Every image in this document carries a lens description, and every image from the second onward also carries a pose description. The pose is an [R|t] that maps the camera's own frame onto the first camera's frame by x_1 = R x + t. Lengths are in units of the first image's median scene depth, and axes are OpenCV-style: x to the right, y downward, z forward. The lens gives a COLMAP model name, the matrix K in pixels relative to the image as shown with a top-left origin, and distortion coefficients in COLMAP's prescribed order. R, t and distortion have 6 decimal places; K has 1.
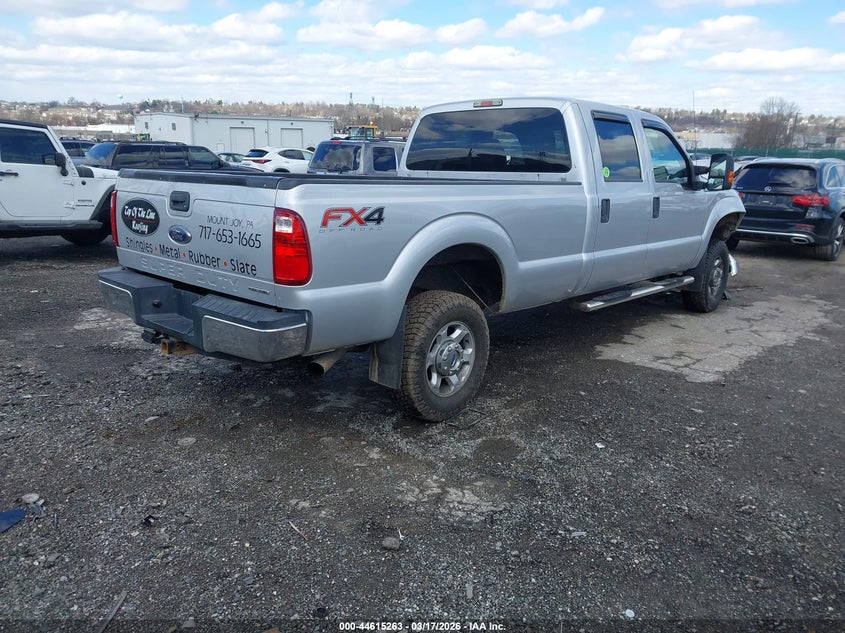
lens RADIAL K [[643.3, 0, 419.1], [0, 643.3, 315.5], [0, 0, 1]] dist [0.004046, 0.000569]
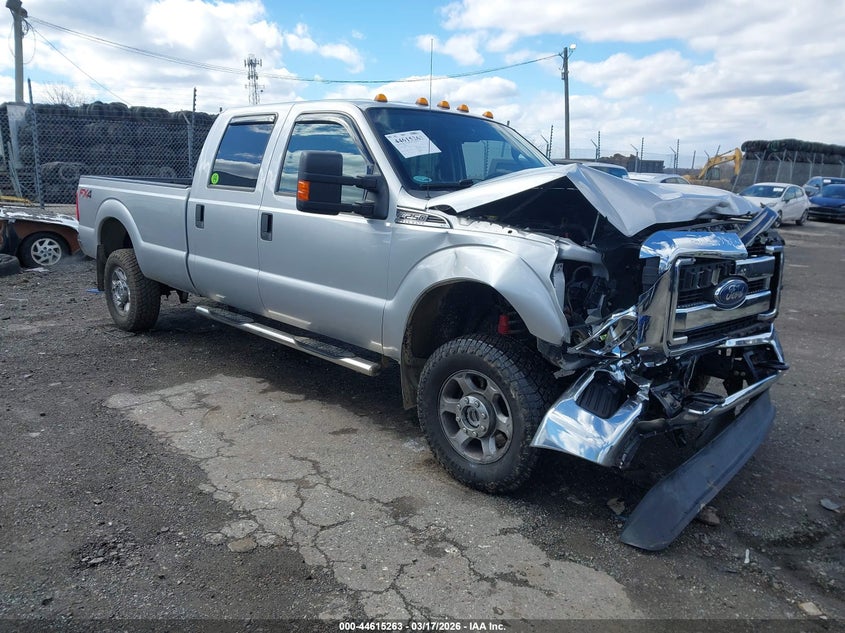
lens RADIAL K [[643.3, 0, 419.1], [0, 643.3, 315.5], [0, 0, 1]] dist [0.004046, 0.000569]
pose [[-0.024015, 0.174285, -0.984402, 1.179951], [-0.264348, 0.948531, 0.174383, -0.257350], [0.964128, 0.264413, 0.023293, 1.224289]]
